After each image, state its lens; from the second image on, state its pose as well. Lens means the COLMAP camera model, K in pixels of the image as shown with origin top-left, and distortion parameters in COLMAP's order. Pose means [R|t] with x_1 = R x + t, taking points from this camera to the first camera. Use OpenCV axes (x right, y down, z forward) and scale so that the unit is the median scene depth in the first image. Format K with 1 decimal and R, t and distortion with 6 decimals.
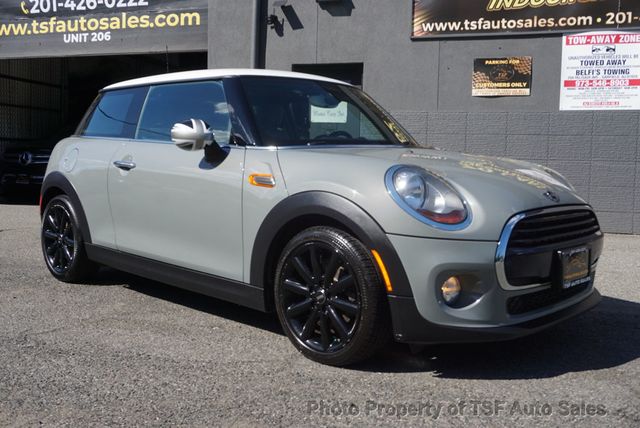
lens RADIAL K [[636.4, 0, 318.1], [0, 636.4, 212.6], [0, 0, 1]] dist [-0.000436, 0.000000]
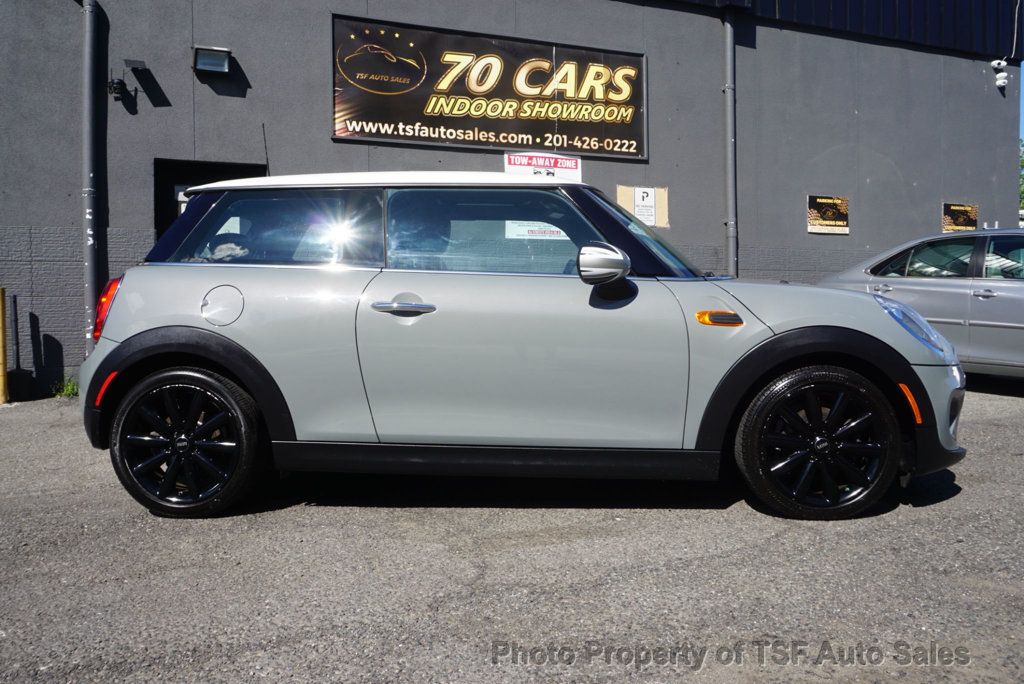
lens RADIAL K [[858.7, 0, 513.2], [0, 858.7, 342.1], [0, 0, 1]] dist [-0.037064, 0.041741]
pose [[0.752665, -0.055774, 0.656037, -0.372250], [0.075038, 0.997180, -0.001313, -0.016070], [-0.654113, 0.050216, 0.754728, 0.108761]]
